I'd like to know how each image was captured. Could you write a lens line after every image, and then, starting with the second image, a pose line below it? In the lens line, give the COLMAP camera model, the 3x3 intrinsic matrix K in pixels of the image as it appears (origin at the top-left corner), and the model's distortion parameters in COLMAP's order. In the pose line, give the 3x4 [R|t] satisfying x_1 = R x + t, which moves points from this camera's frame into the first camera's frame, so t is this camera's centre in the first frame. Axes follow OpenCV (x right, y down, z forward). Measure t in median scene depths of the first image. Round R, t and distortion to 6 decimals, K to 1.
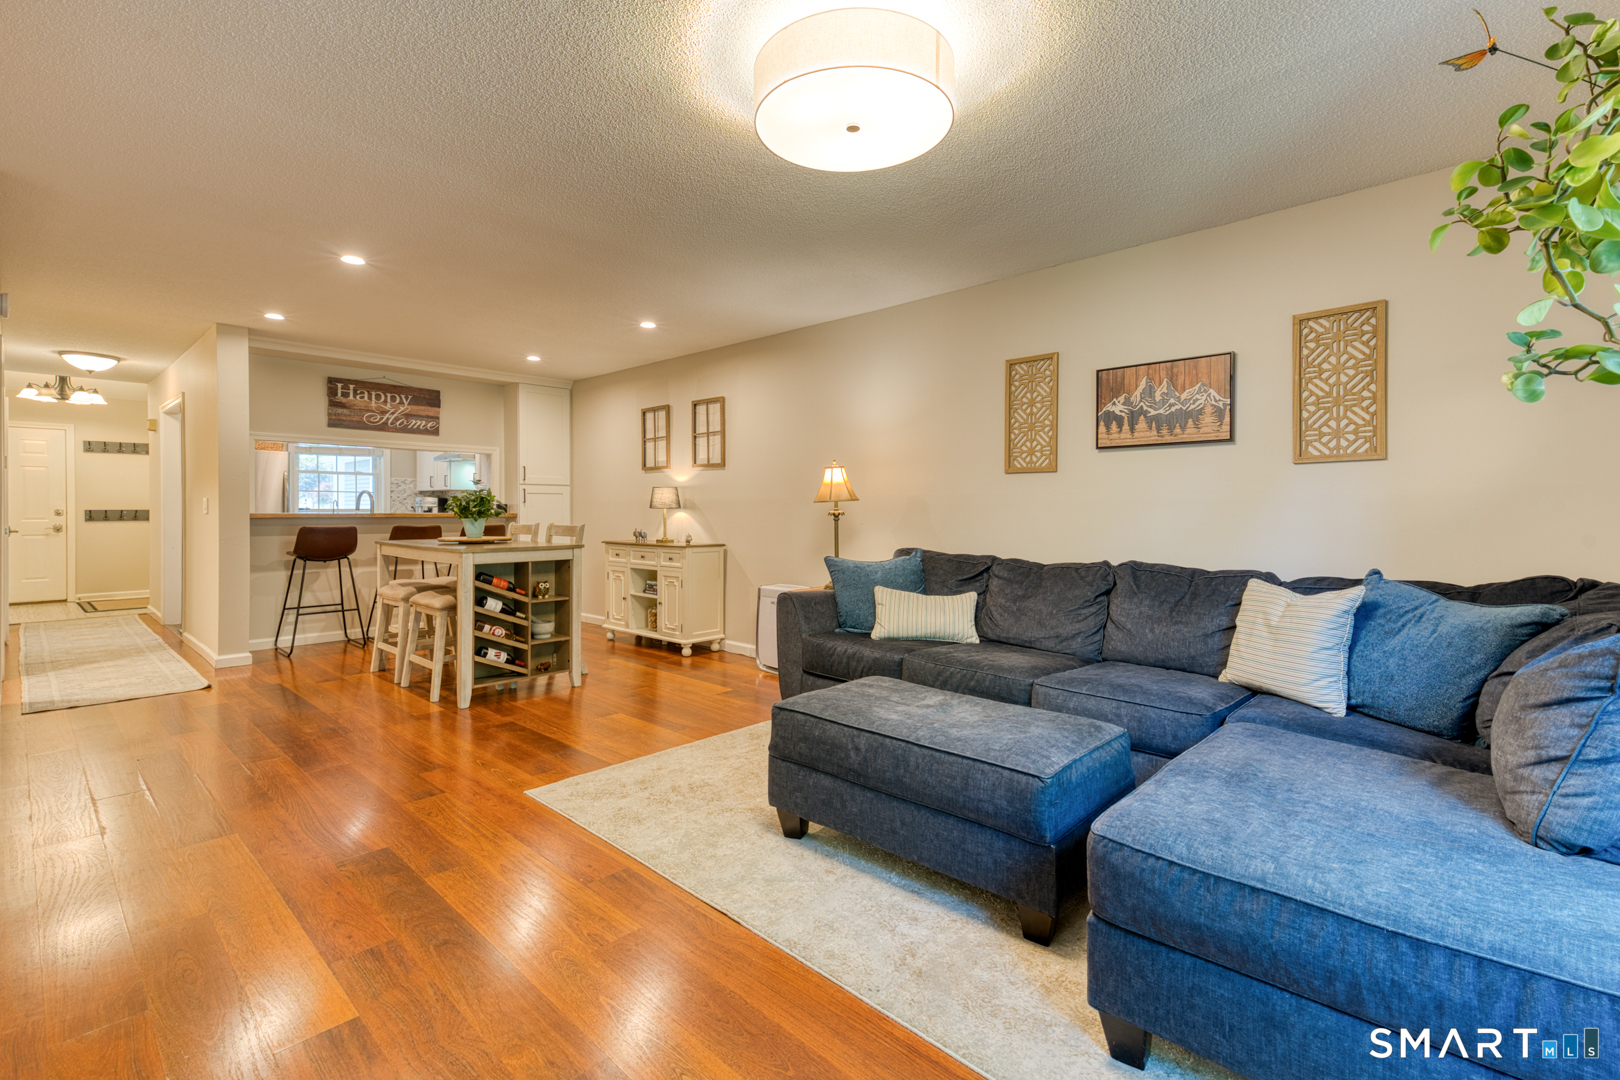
lens RADIAL K [[697.0, 0, 745.0], [0, 697.0, 517.2], [0, 0, 1]] dist [0.001317, 0.000120]
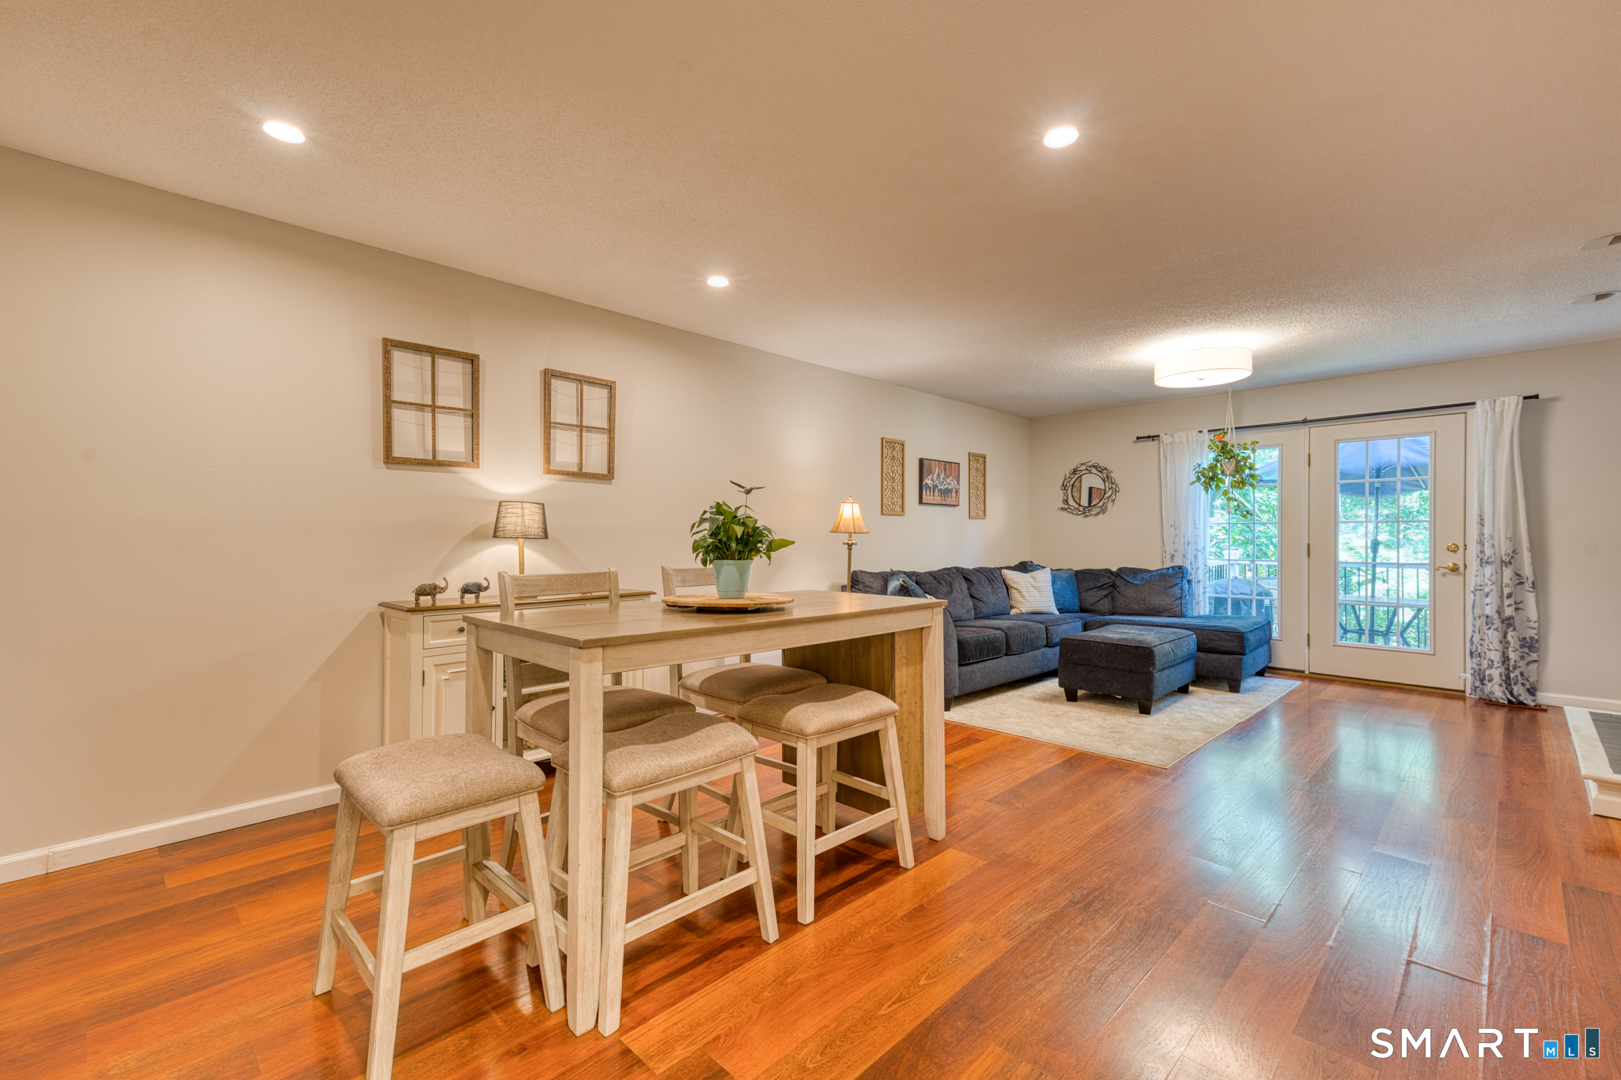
lens RADIAL K [[696.6, 0, 839.5], [0, 696.6, 540.4], [0, 0, 1]] dist [0.033238, -0.008451]
pose [[-0.033089, -0.009578, 0.999407, -1.199565], [0.004968, 0.999940, 0.009748, -0.026071], [-0.999440, 0.005288, -0.033040, 1.255939]]
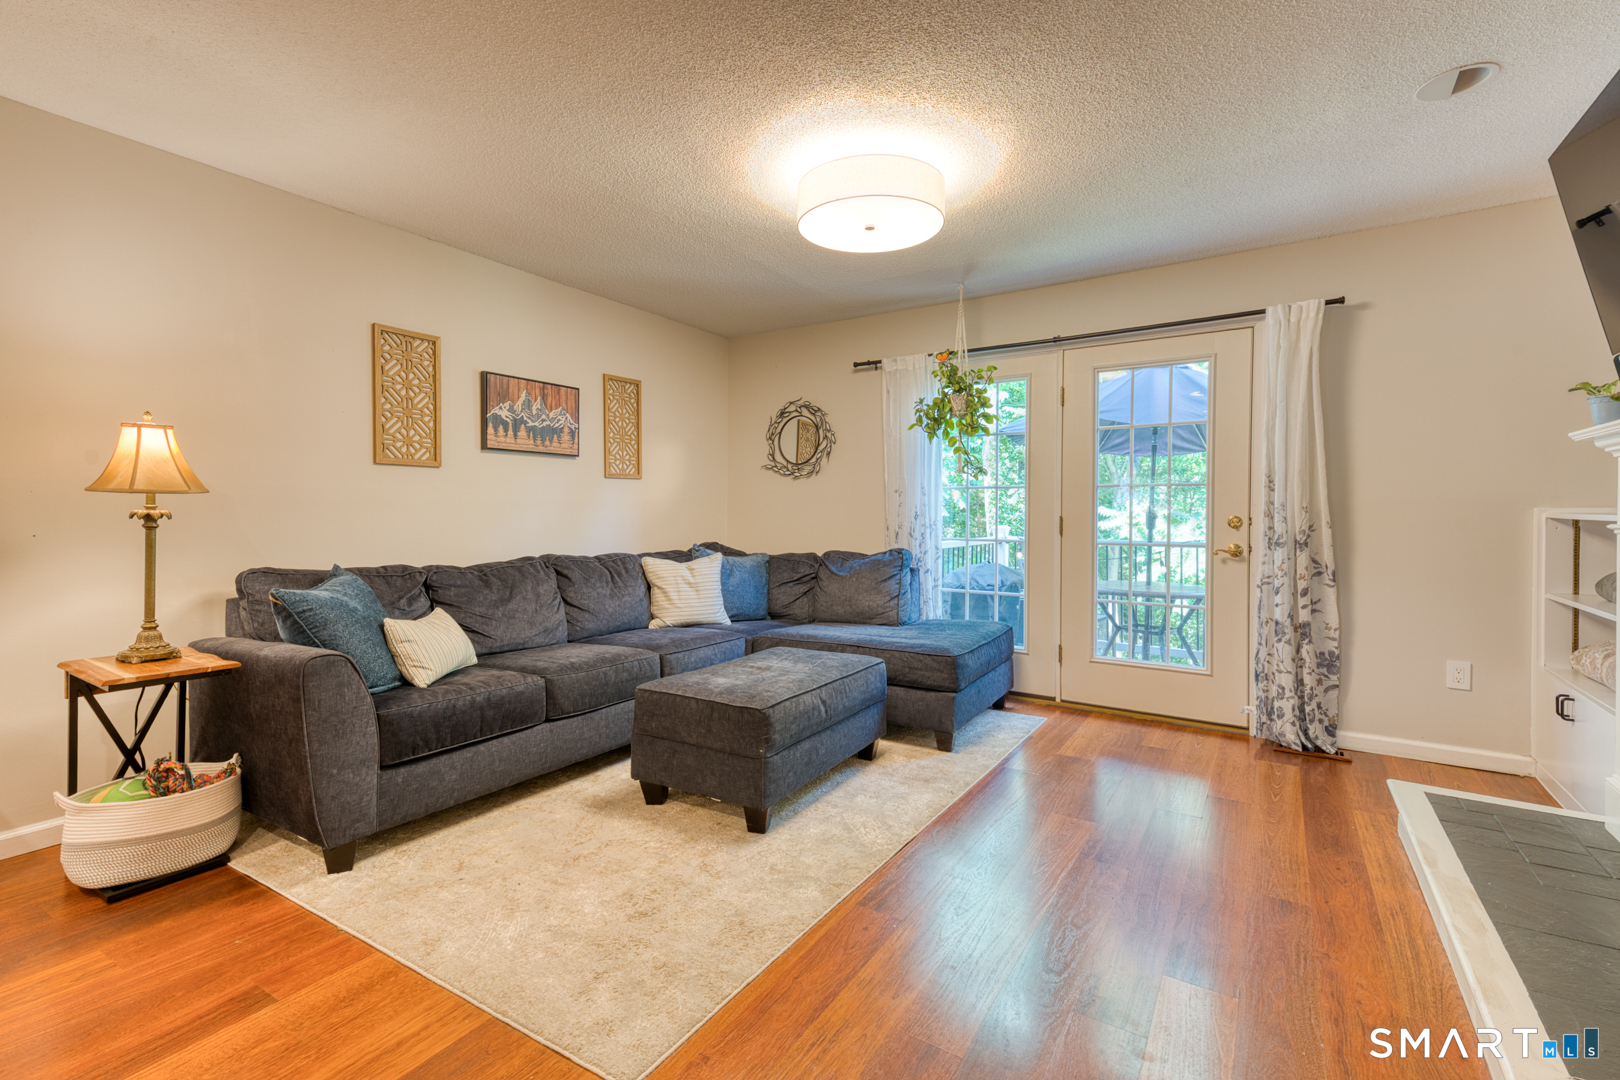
lens RADIAL K [[720.9, 0, 851.5], [0, 720.9, 523.0], [0, 0, 1]] dist [0.034798, 0.000056]
pose [[-0.260917, -0.021834, 0.965114, -0.656295], [0.001166, 0.999736, 0.022932, -0.014174], [-0.965360, 0.007109, -0.260823, 0.760369]]
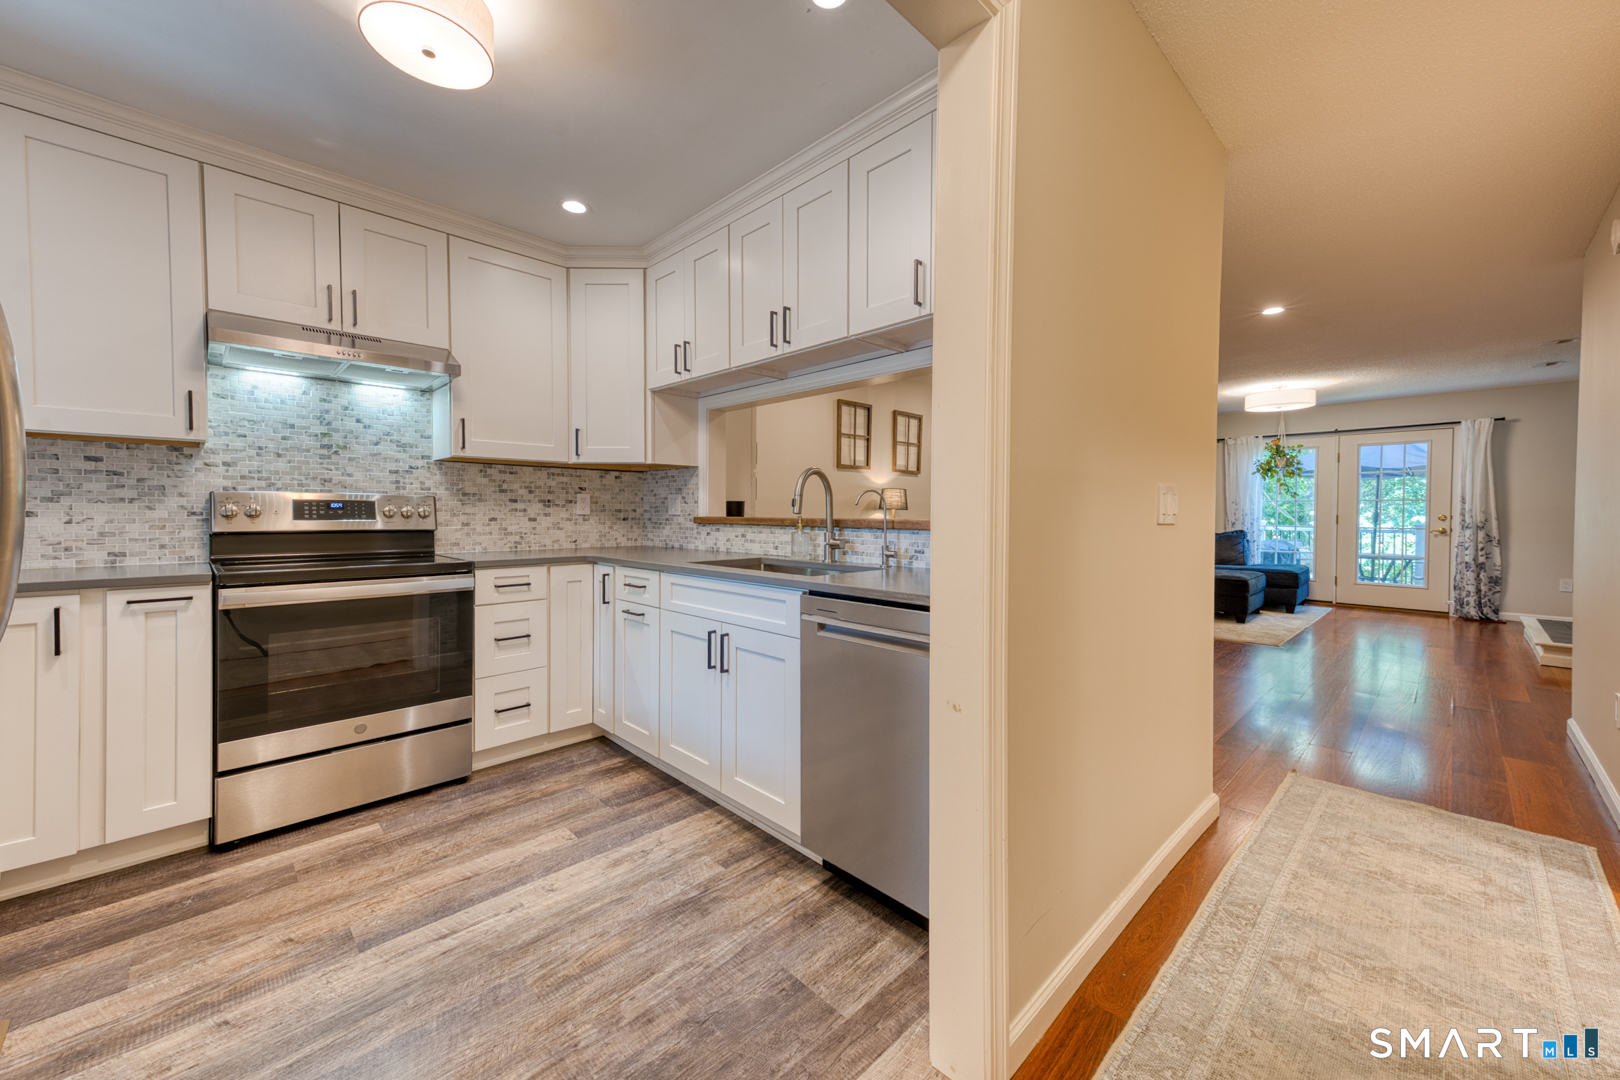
lens RADIAL K [[614.9, 0, 803.4], [0, 614.9, 522.6], [0, 0, 1]] dist [0.001702, 0.000244]
pose [[0.022012, -0.024504, 0.999457, -1.714638], [0.002826, 0.999697, 0.024448, -0.027743], [-0.999754, 0.002287, 0.022074, 1.863920]]
